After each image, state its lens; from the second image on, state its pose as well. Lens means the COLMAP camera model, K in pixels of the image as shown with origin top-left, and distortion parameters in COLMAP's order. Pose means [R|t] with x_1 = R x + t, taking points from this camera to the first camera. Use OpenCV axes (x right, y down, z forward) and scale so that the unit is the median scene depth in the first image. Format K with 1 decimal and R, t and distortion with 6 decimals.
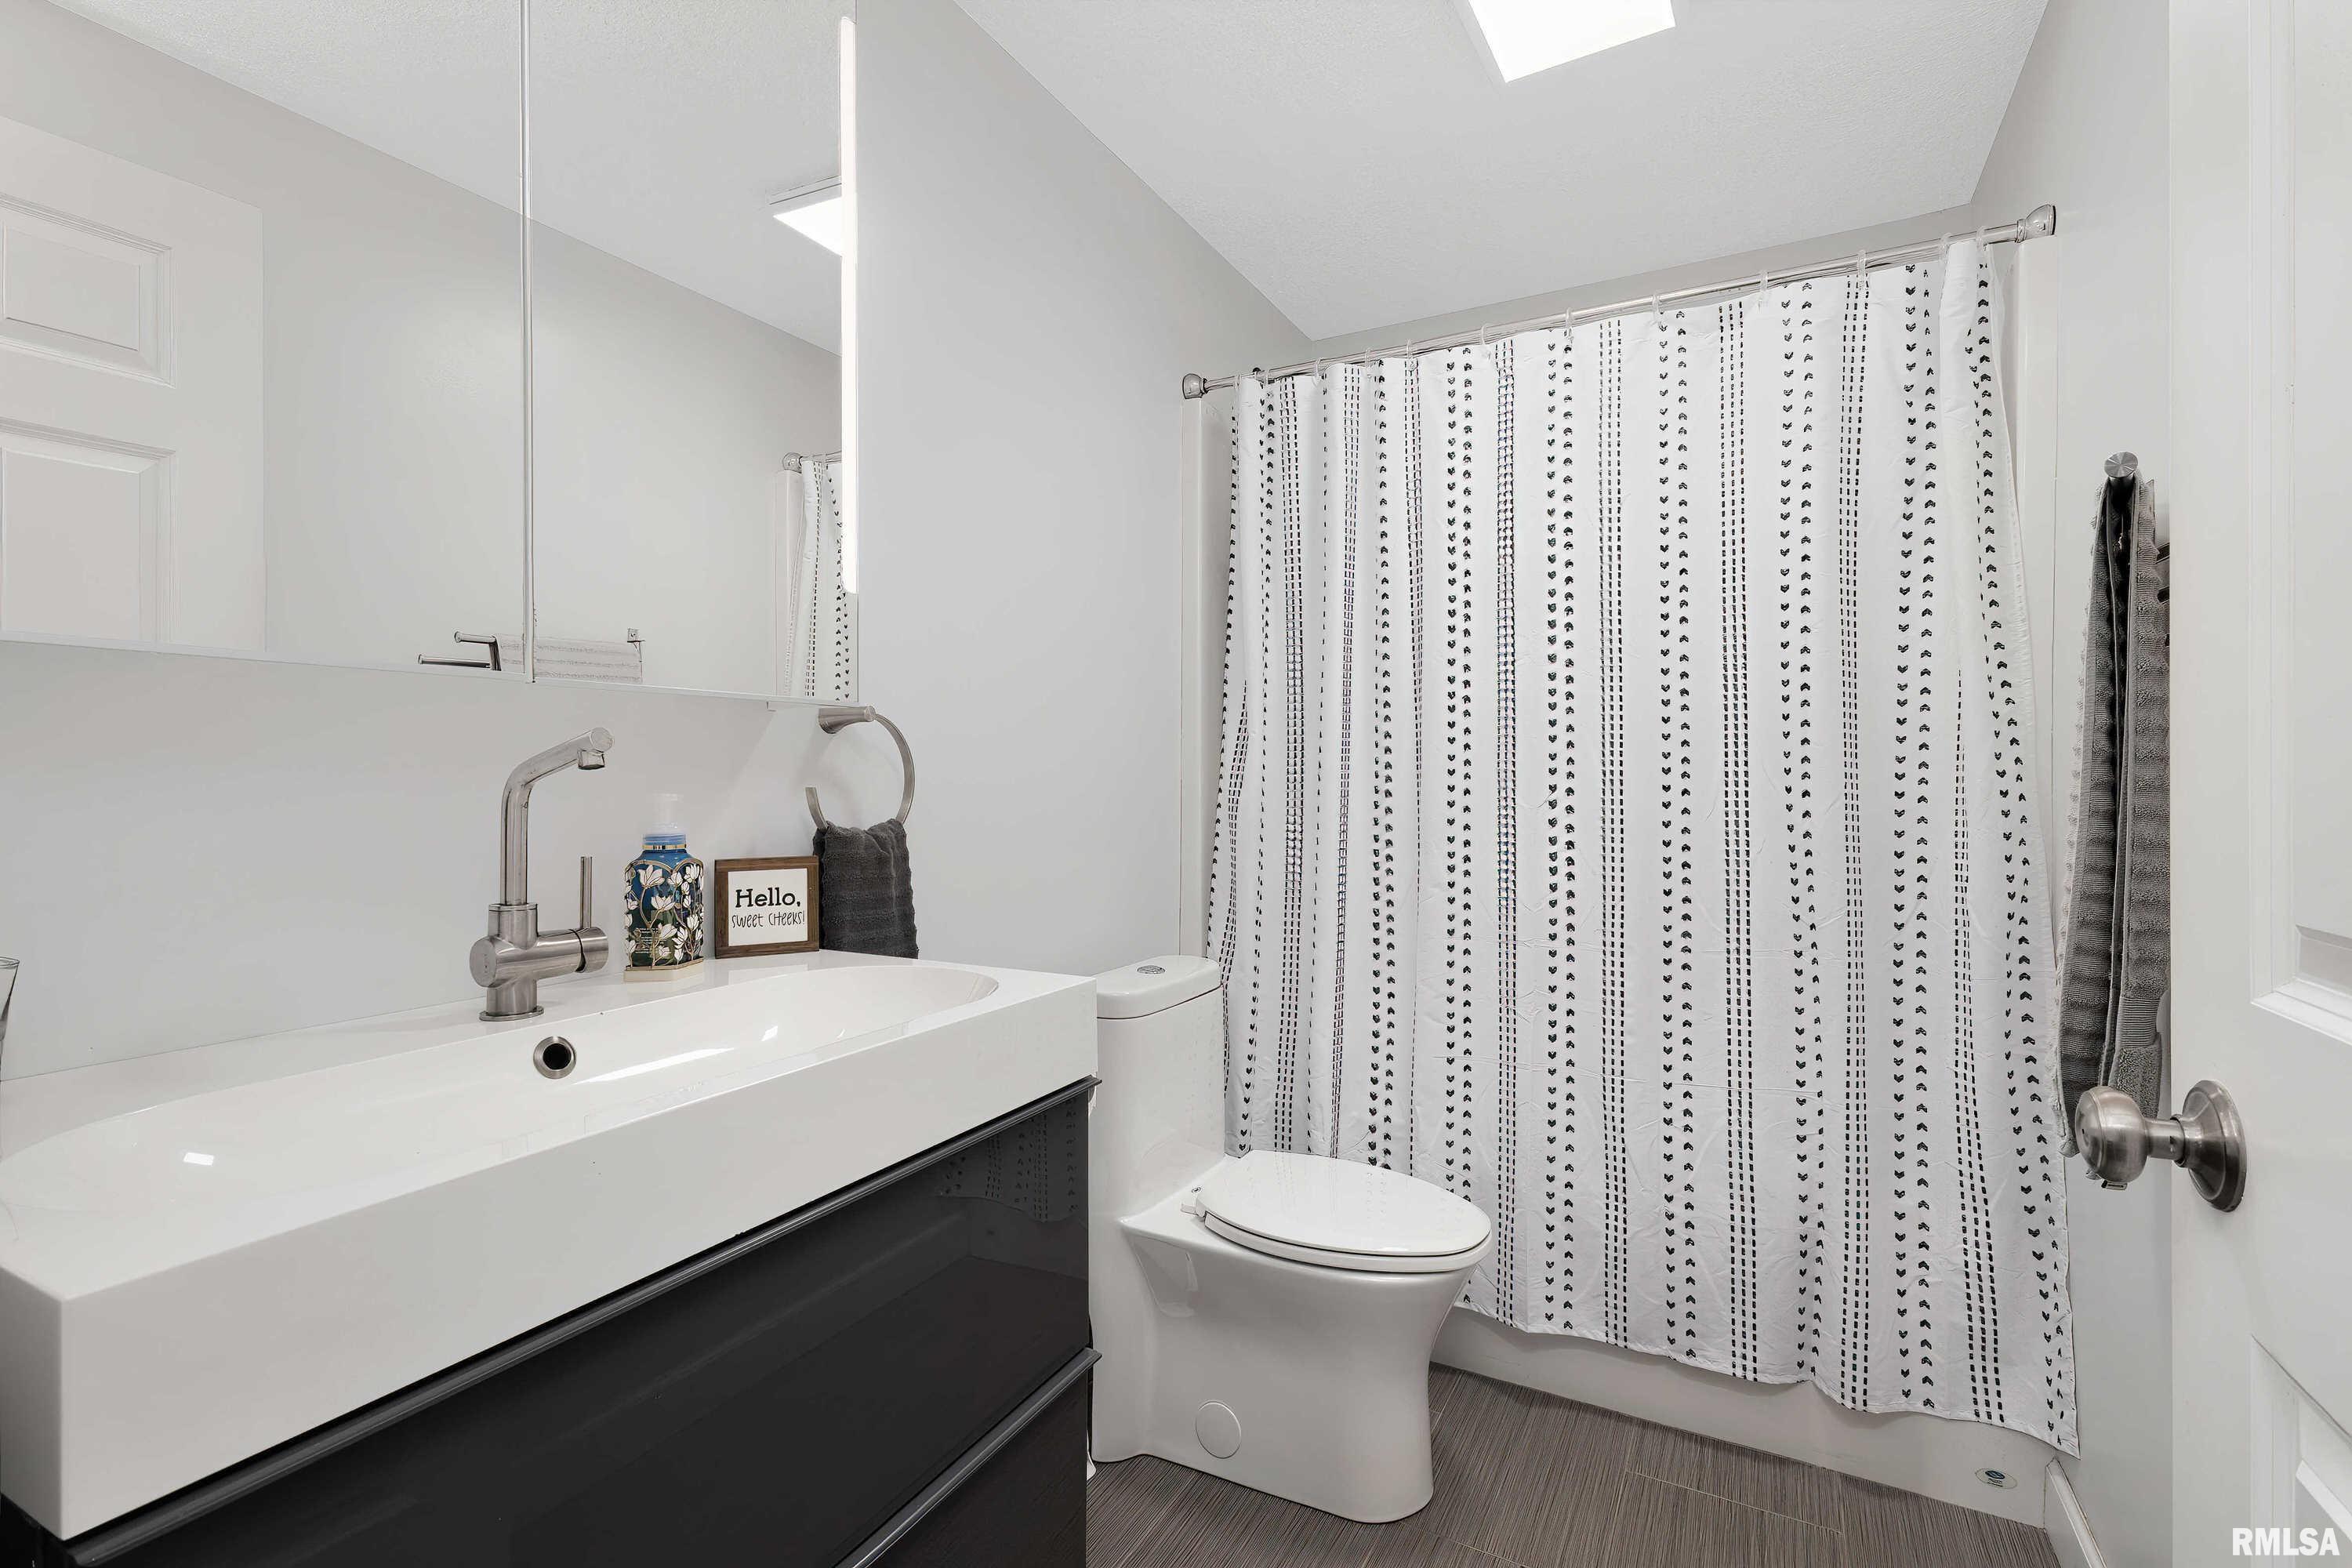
lens RADIAL K [[1078.5, 0, 1187.9], [0, 1078.5, 776.7], [0, 0, 1]] dist [0.012033, -0.007920]
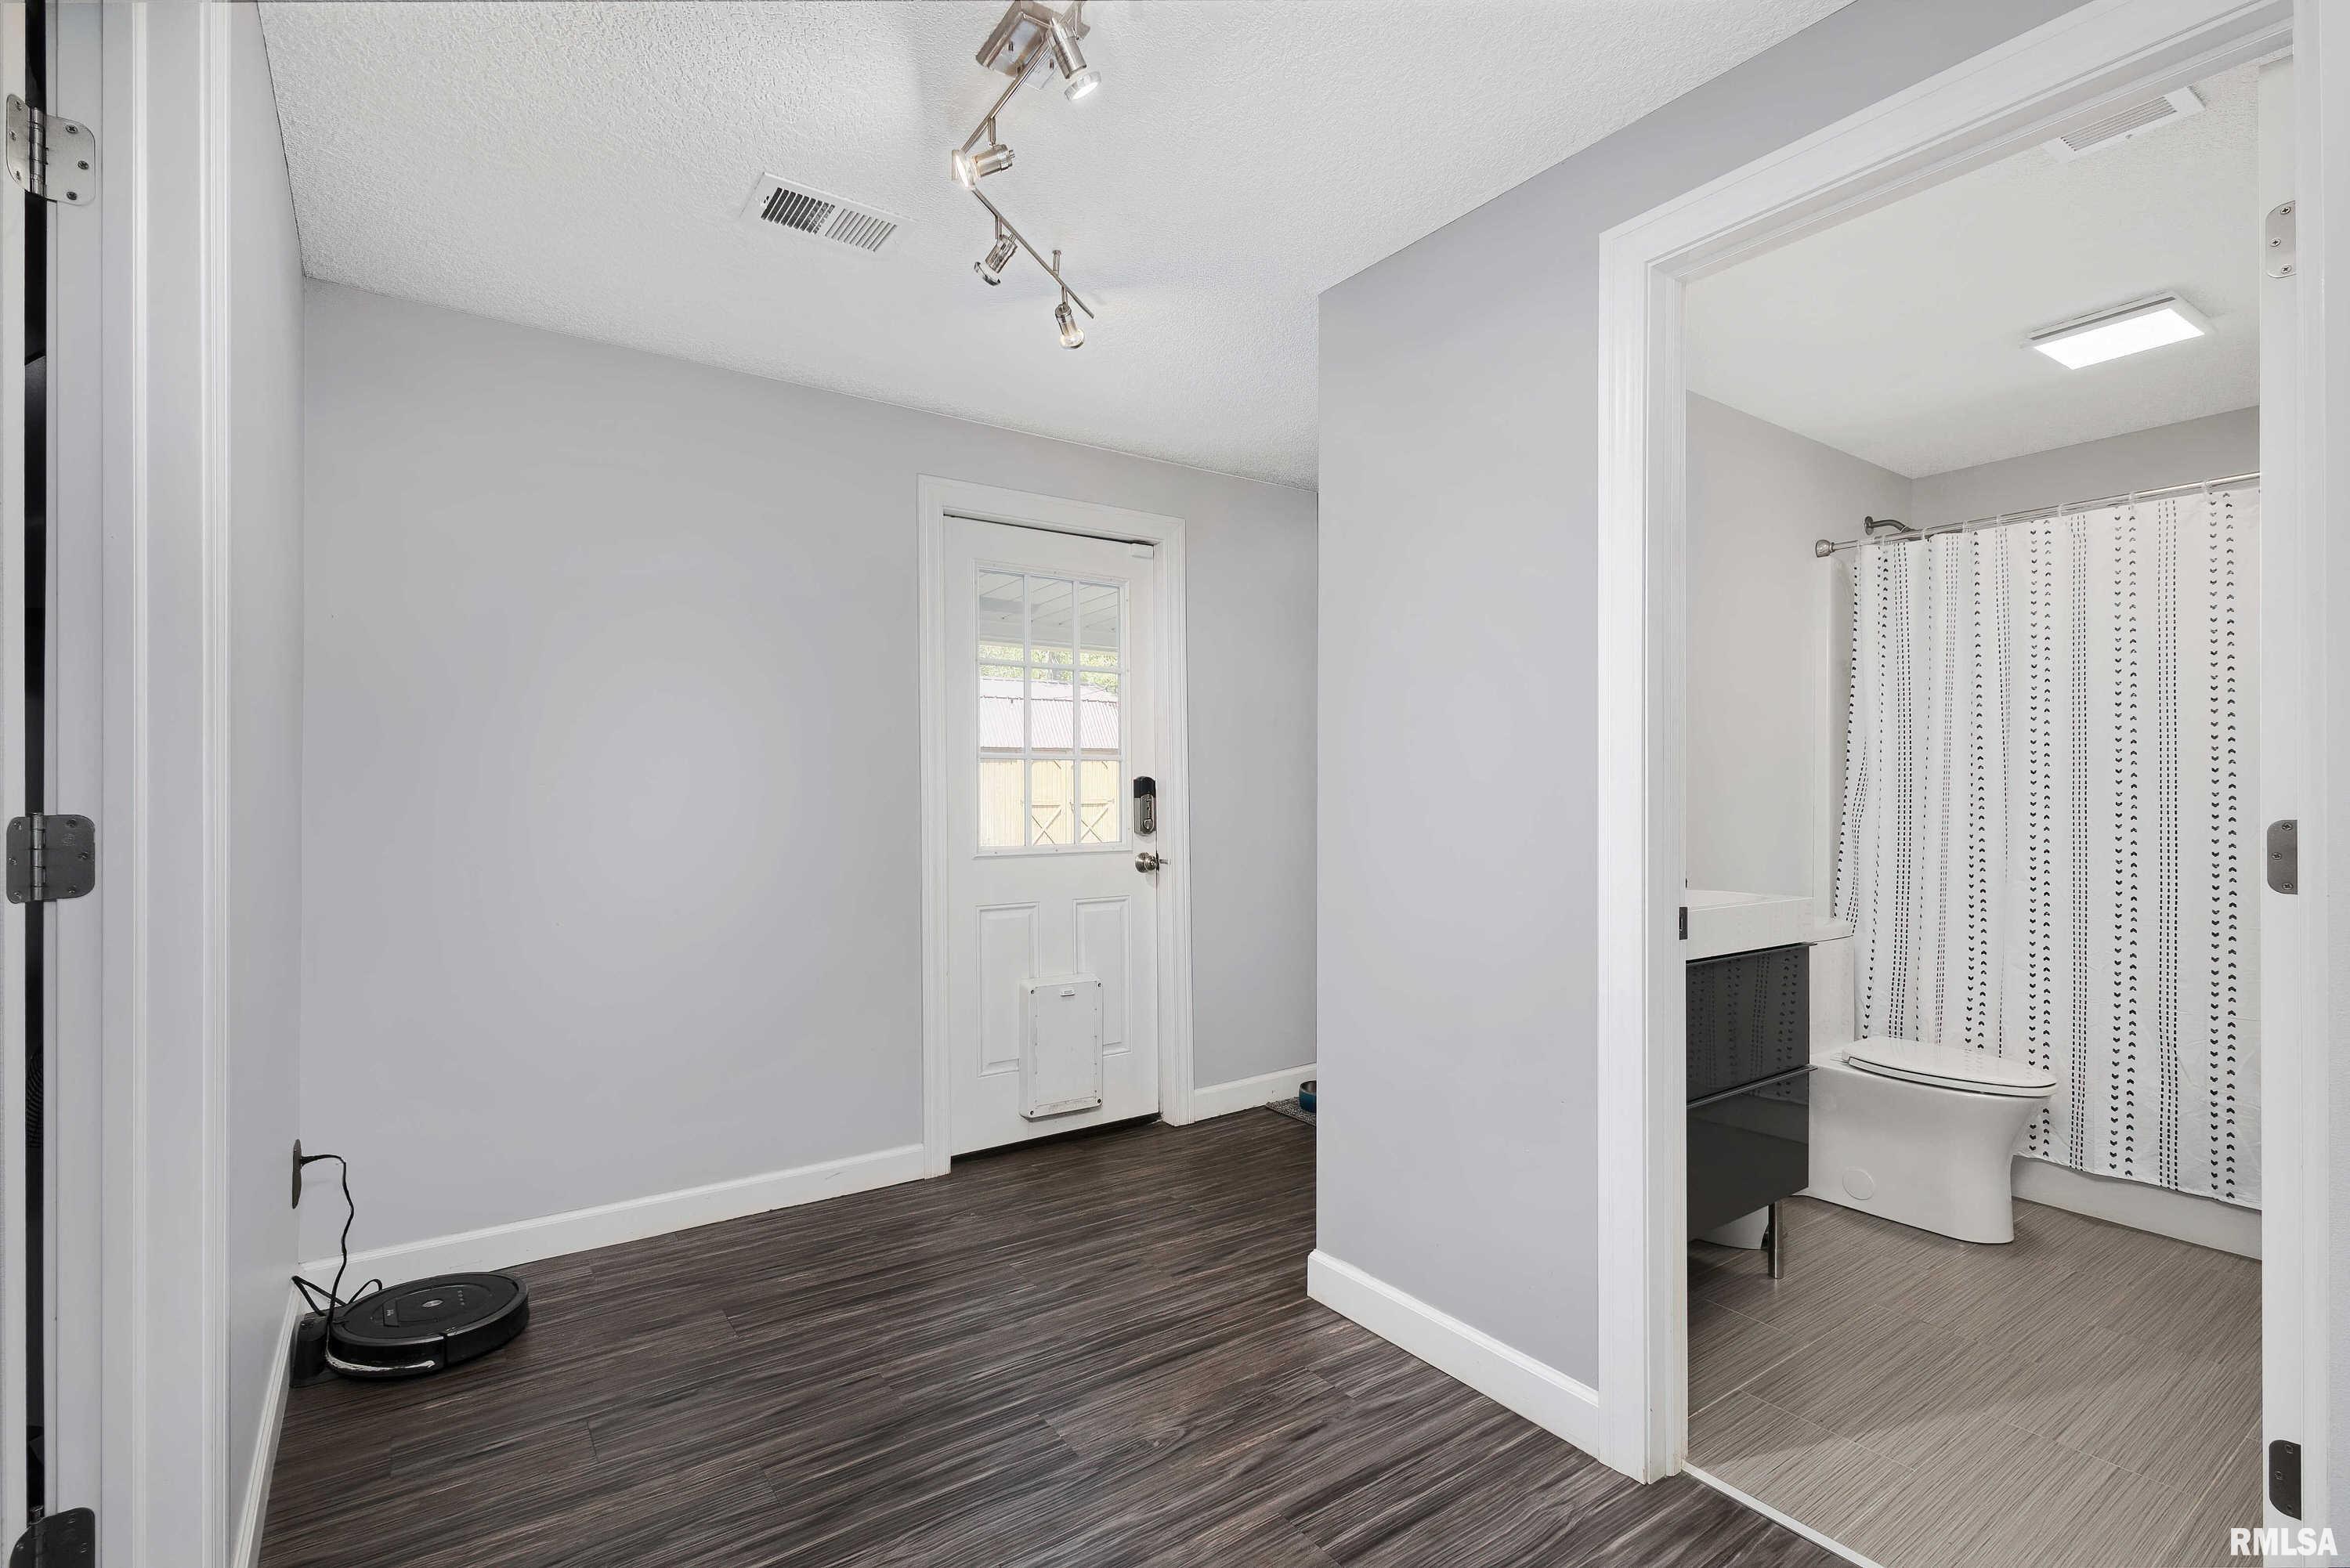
lens RADIAL K [[1077.5, 0, 1154.1], [0, 1077.5, 787.4], [0, 0, 1]] dist [0.012033, -0.007920]
pose [[0.890509, 0.003006, -0.454955, -0.159688], [-0.006952, 0.999951, -0.006999, -0.007899], [0.454912, 0.009396, 0.890487, -0.893143]]
